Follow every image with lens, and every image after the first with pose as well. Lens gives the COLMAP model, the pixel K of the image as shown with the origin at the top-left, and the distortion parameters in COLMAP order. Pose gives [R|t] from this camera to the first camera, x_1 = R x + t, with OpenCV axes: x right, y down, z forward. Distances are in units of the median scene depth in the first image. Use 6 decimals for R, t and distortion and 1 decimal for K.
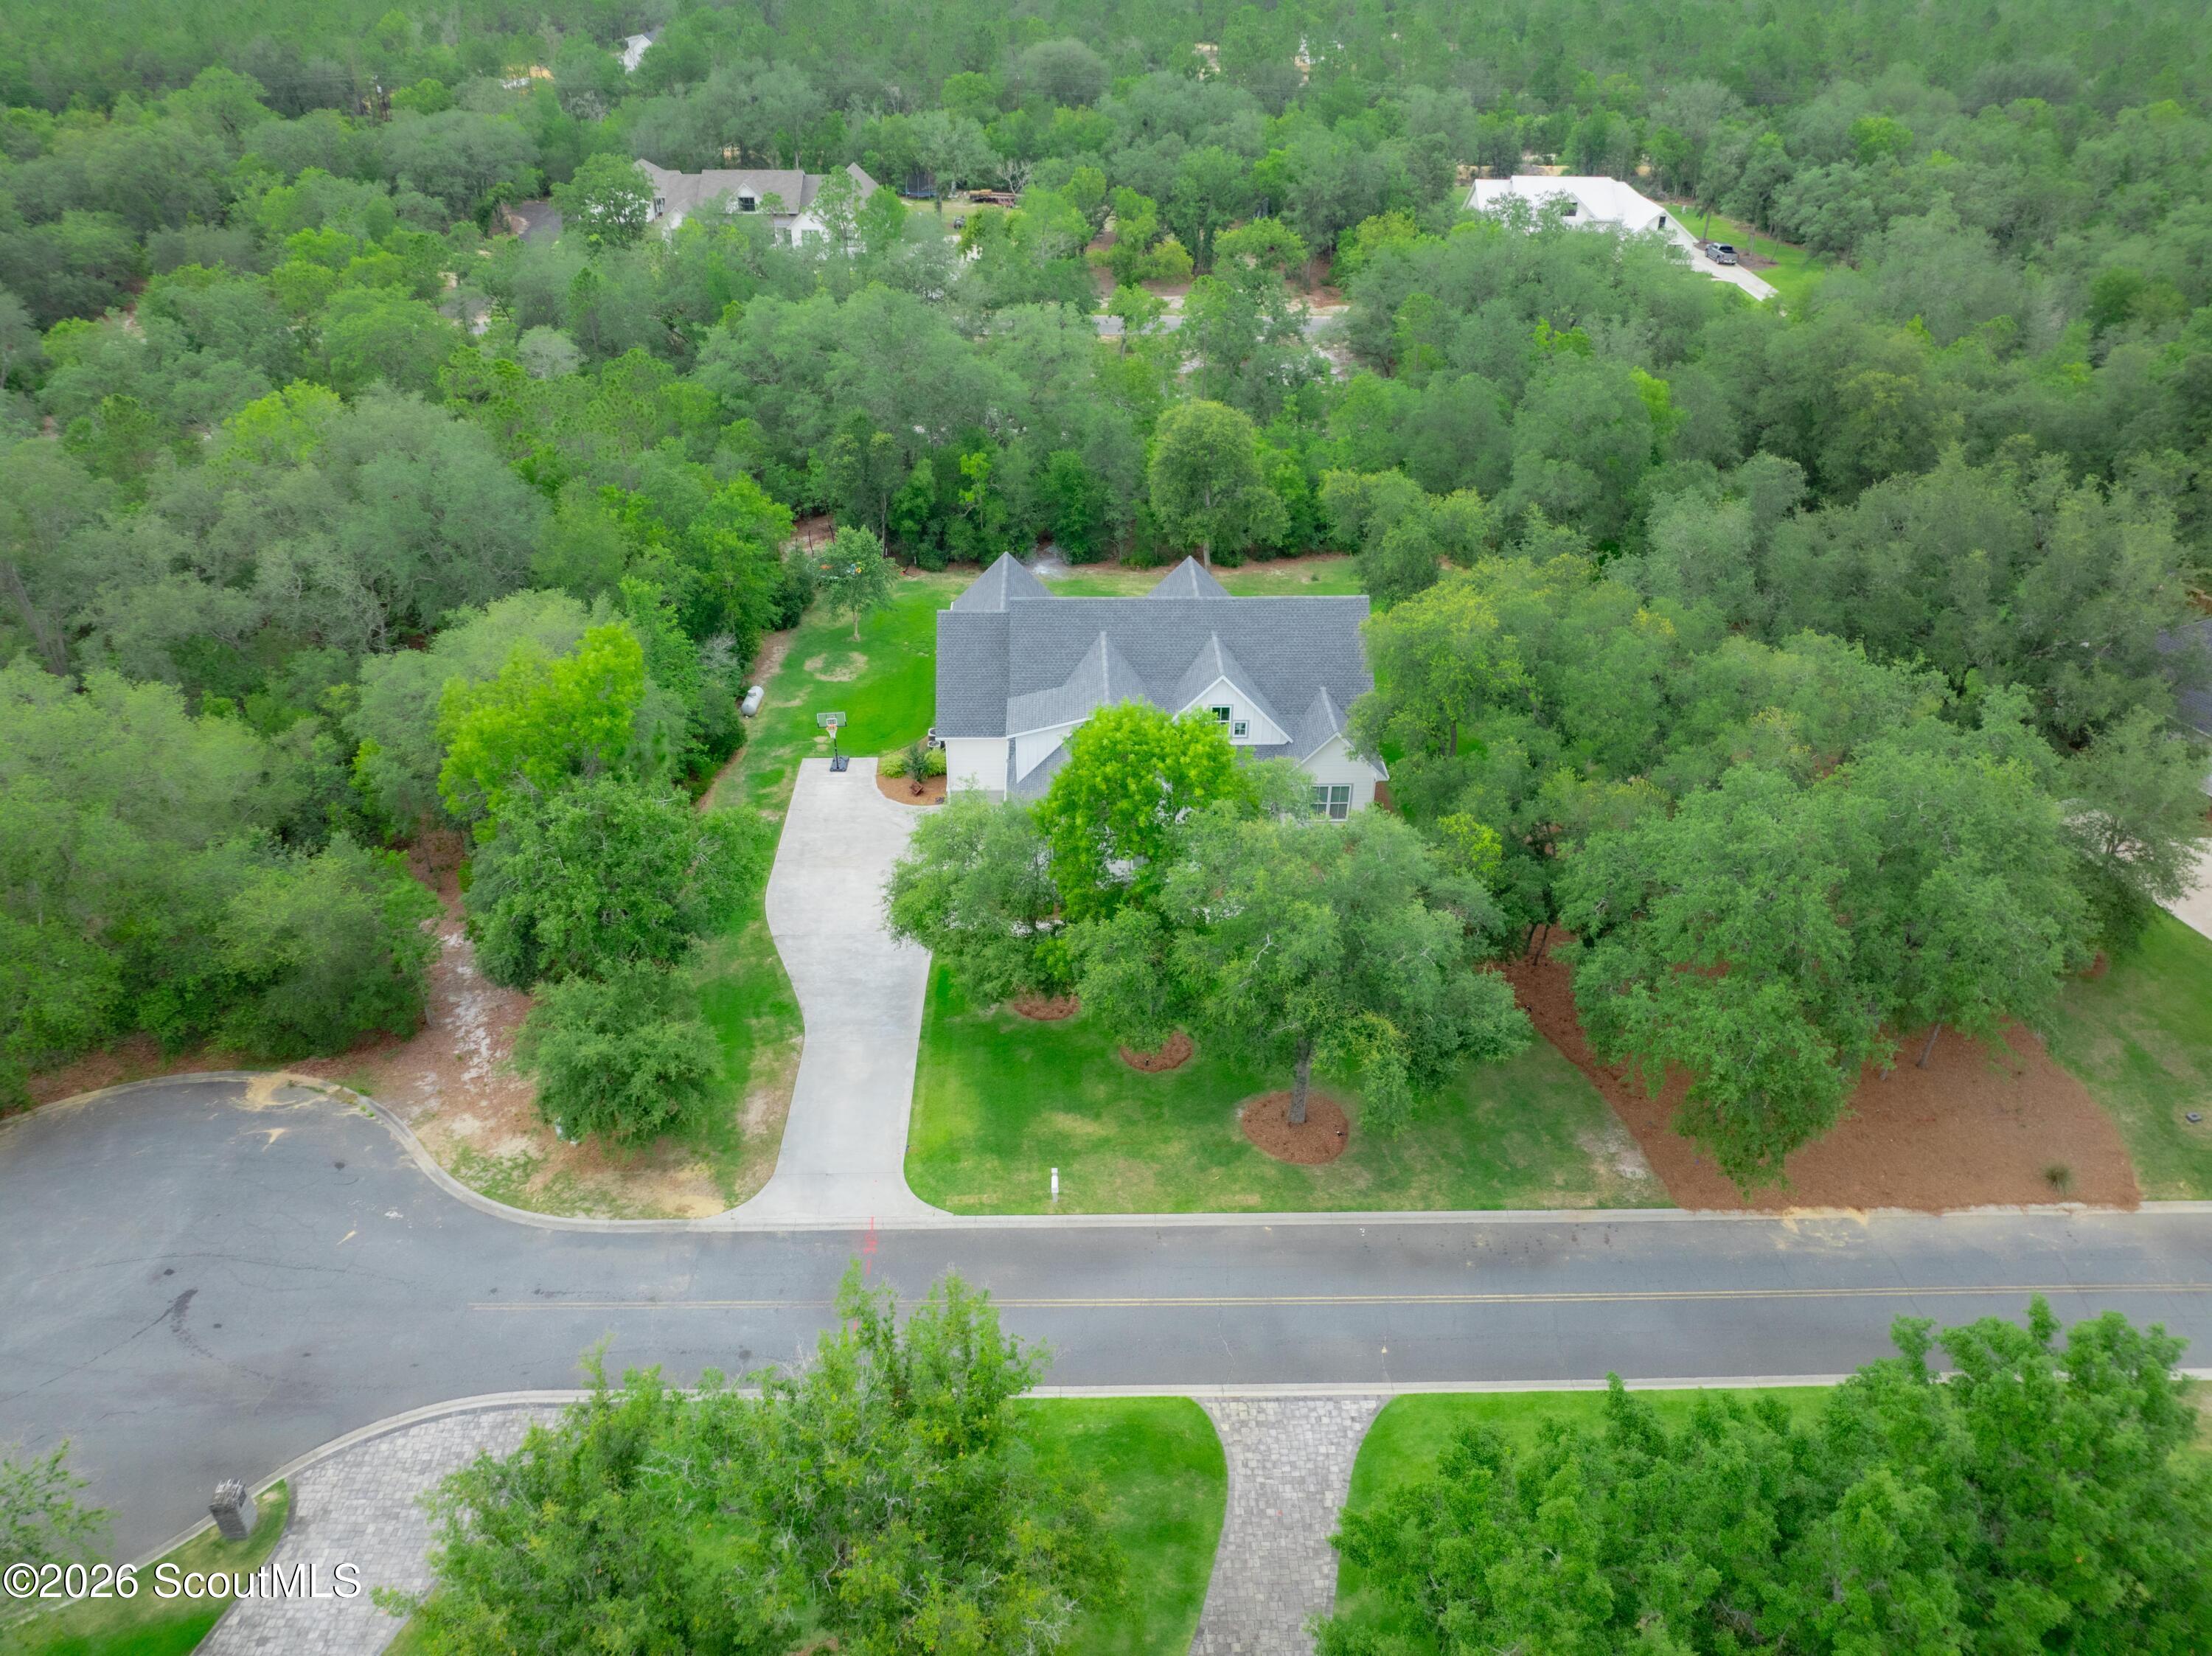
lens RADIAL K [[1546.6, 0, 1102.4], [0, 1546.6, 830.2], [0, 0, 1]] dist [-0.012587, -0.003010]
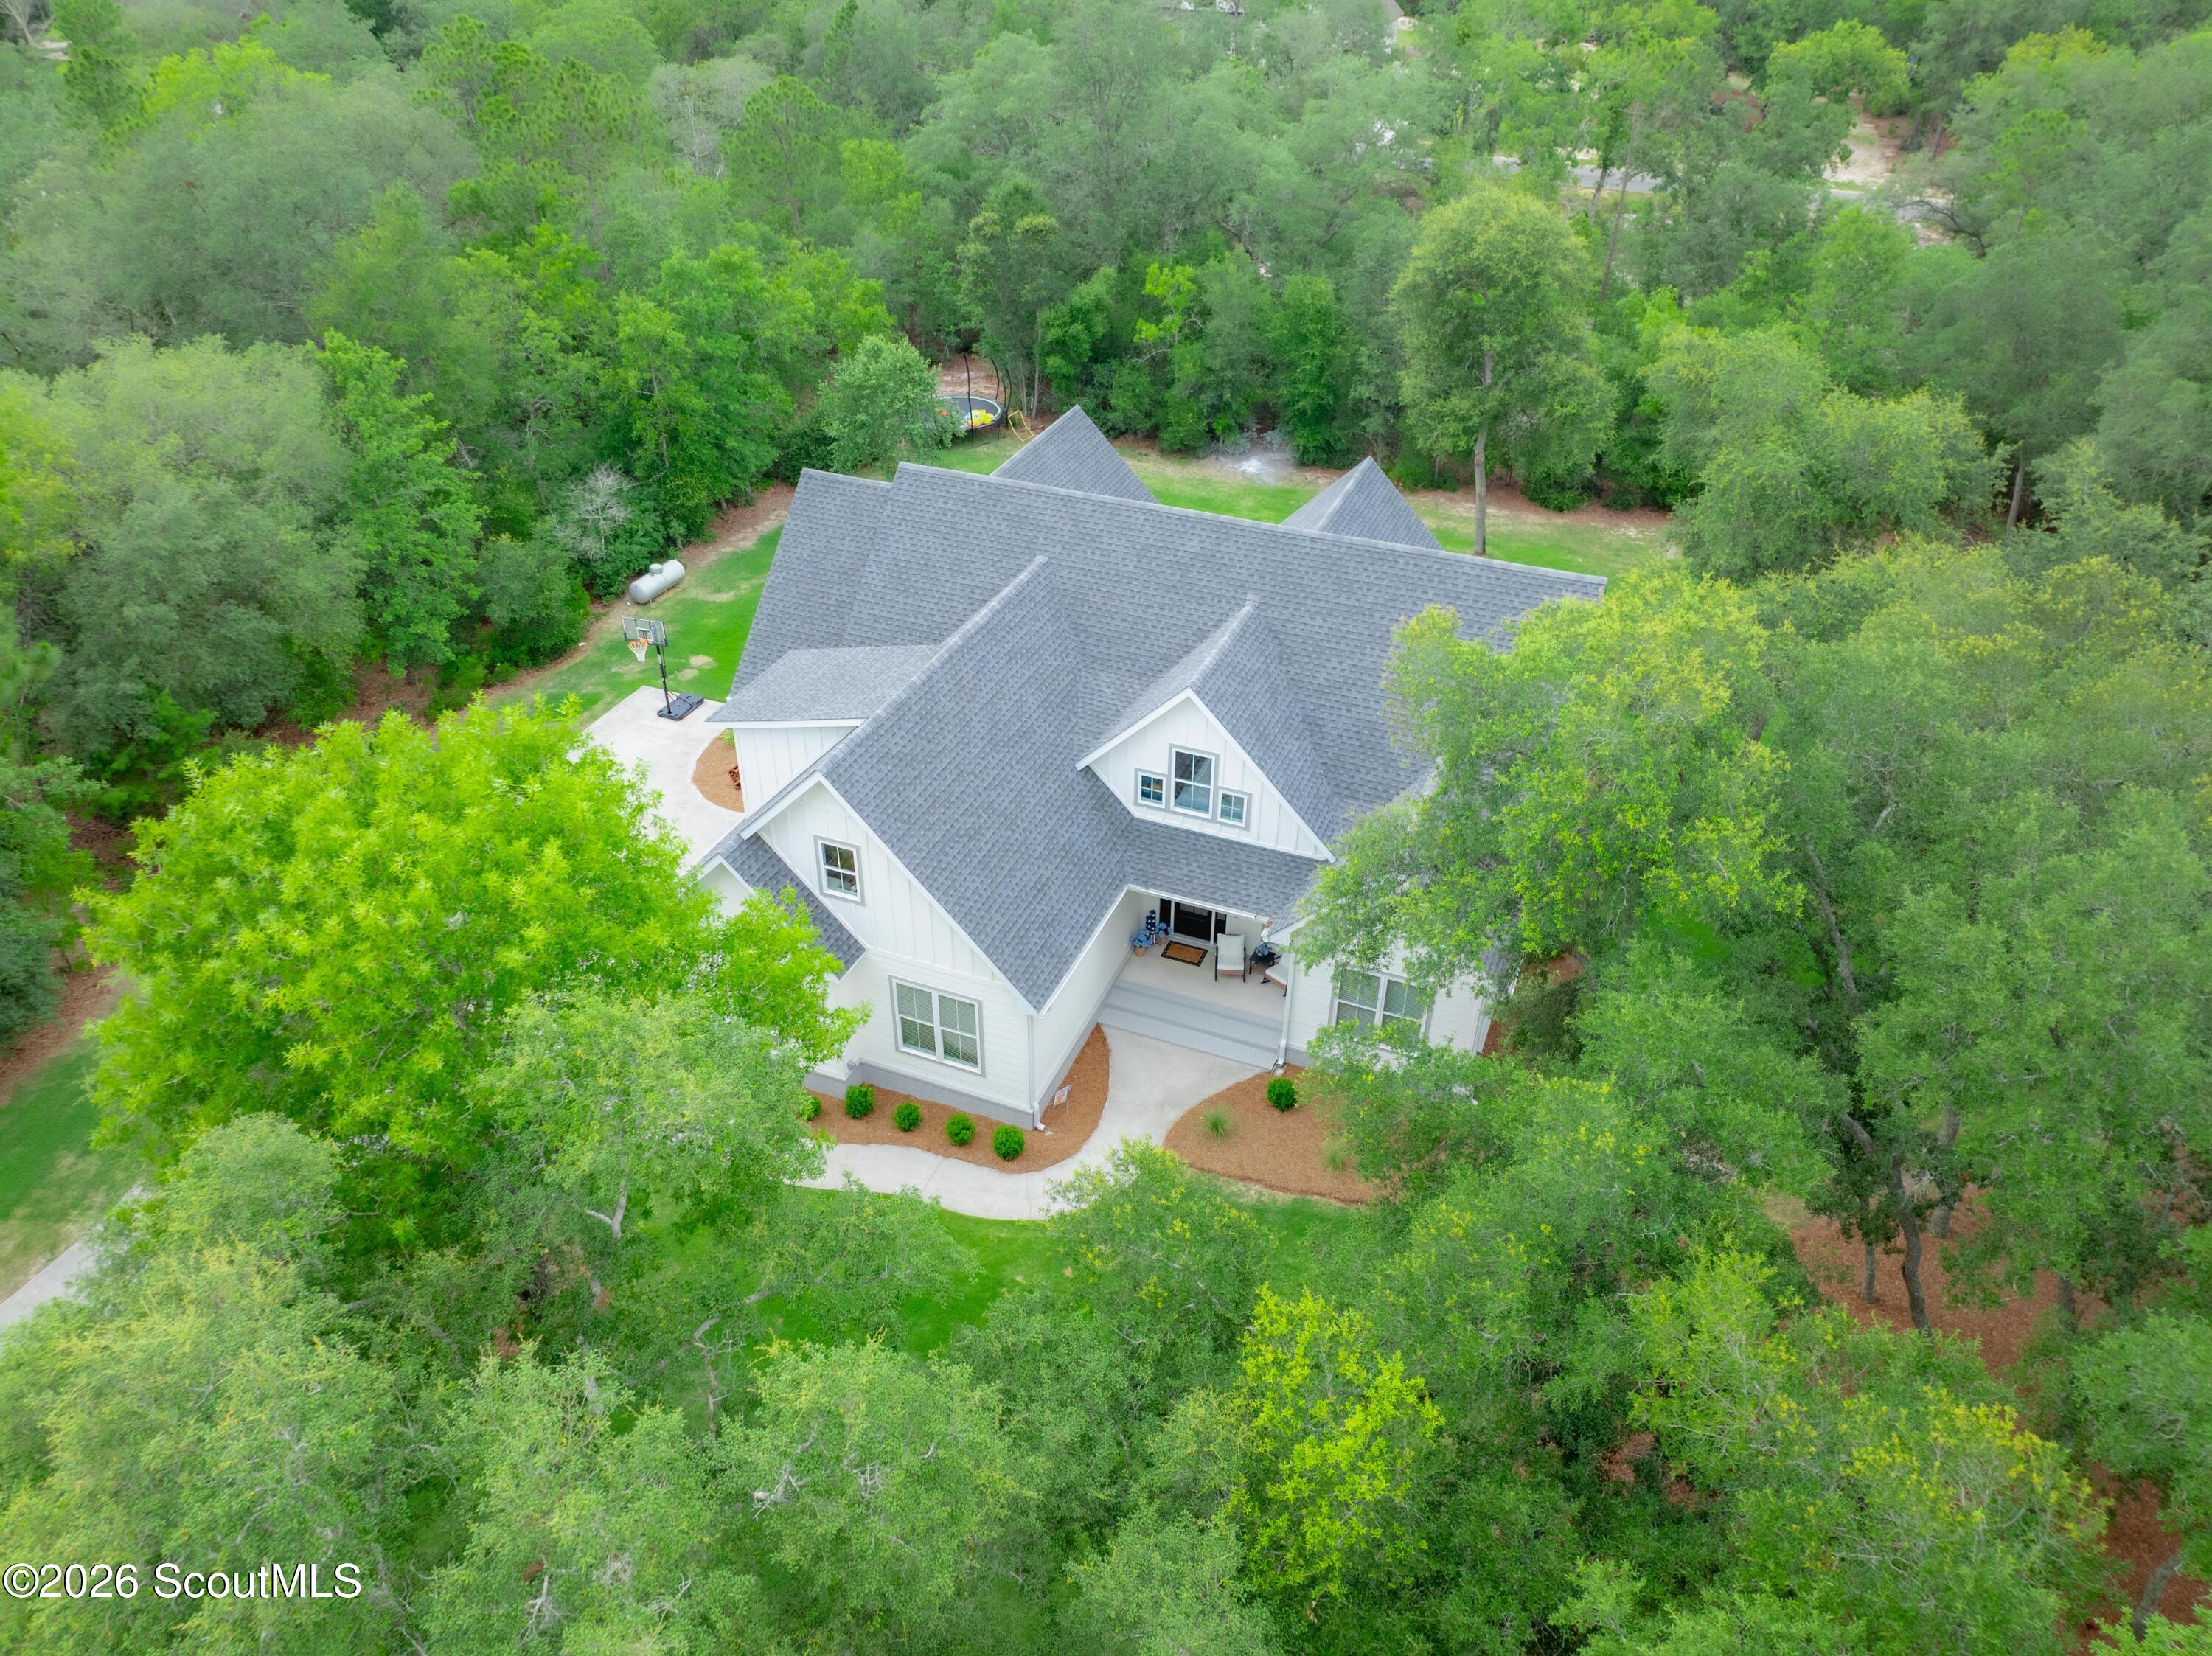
lens RADIAL K [[1546.6, 0, 1114.8], [0, 1546.6, 828.6], [0, 0, 1]] dist [-0.012587, -0.003010]
pose [[0.920402, 0.226594, -0.318614, 0.164239], [-0.212041, 0.973969, 0.080138, -0.070892], [0.328479, -0.006200, 0.944491, 0.432669]]
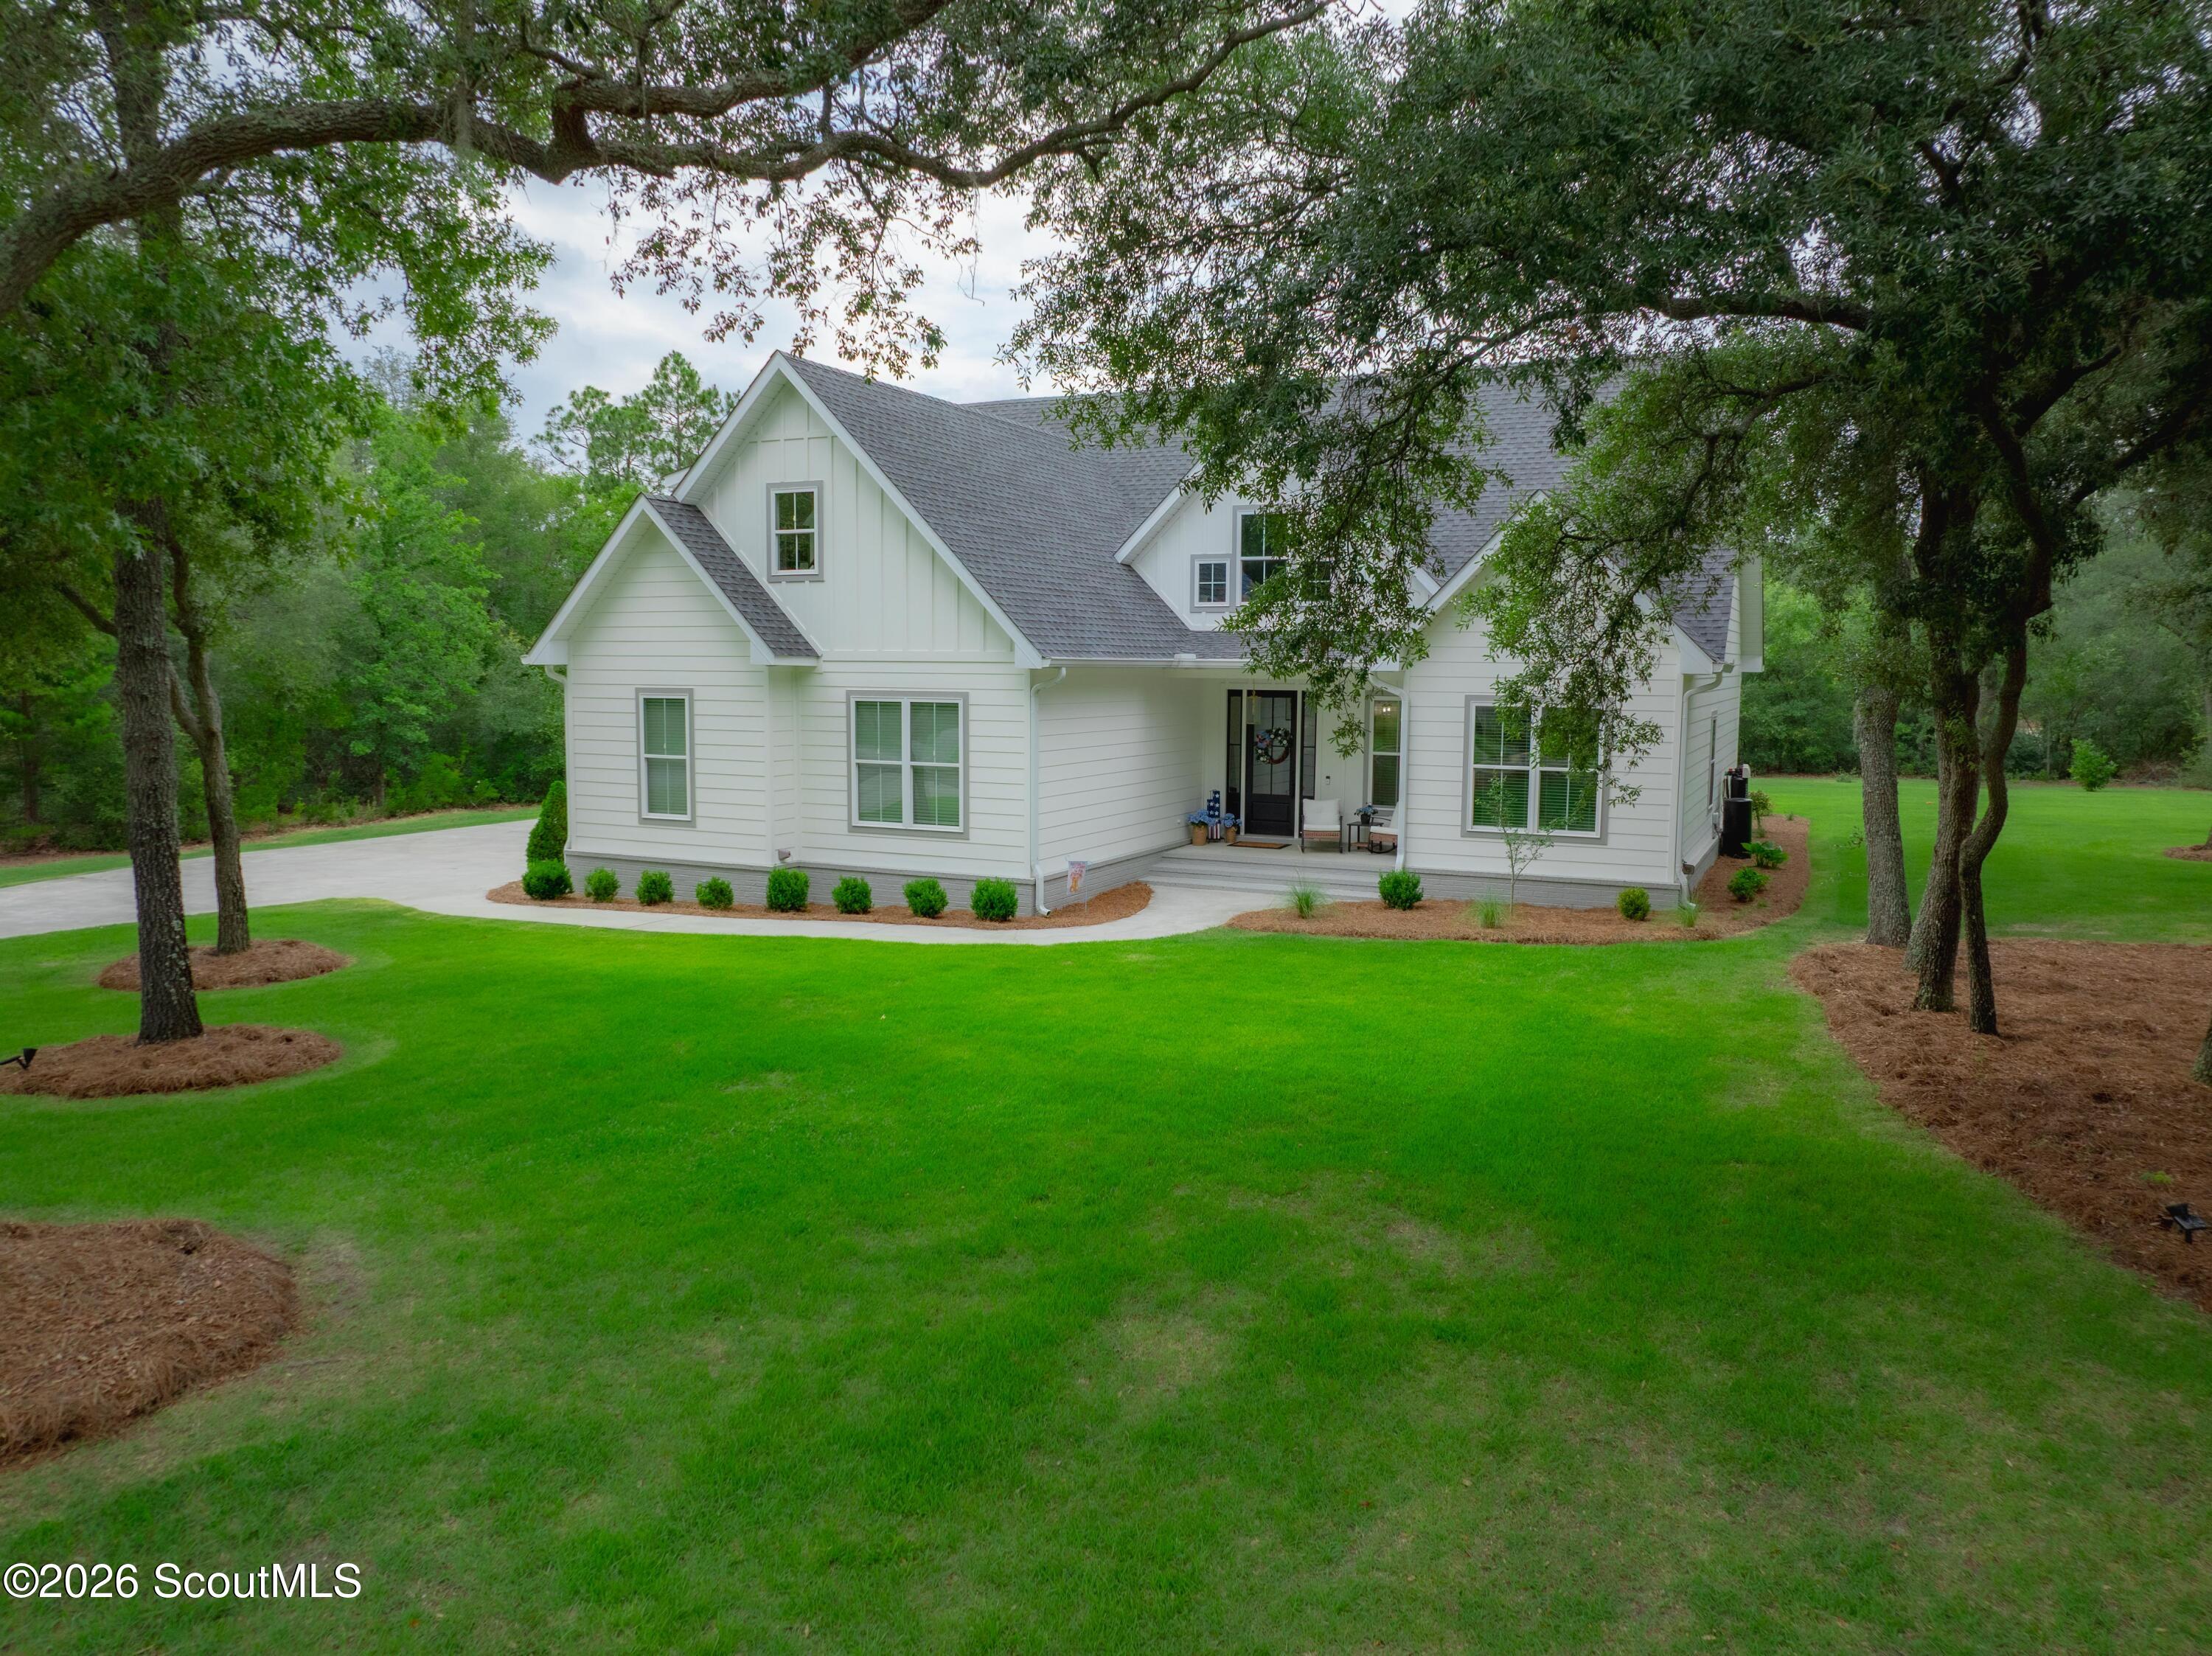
lens RADIAL K [[1546.6, 0, 1100.5], [0, 1546.6, 828.4], [0, 0, 1]] dist [-0.012587, -0.003010]
pose [[0.891503, 0.050593, -0.450181, 0.166178], [-0.239659, 0.895966, -0.373910, 0.103030], [0.384430, 0.441232, 0.810881, 0.563805]]
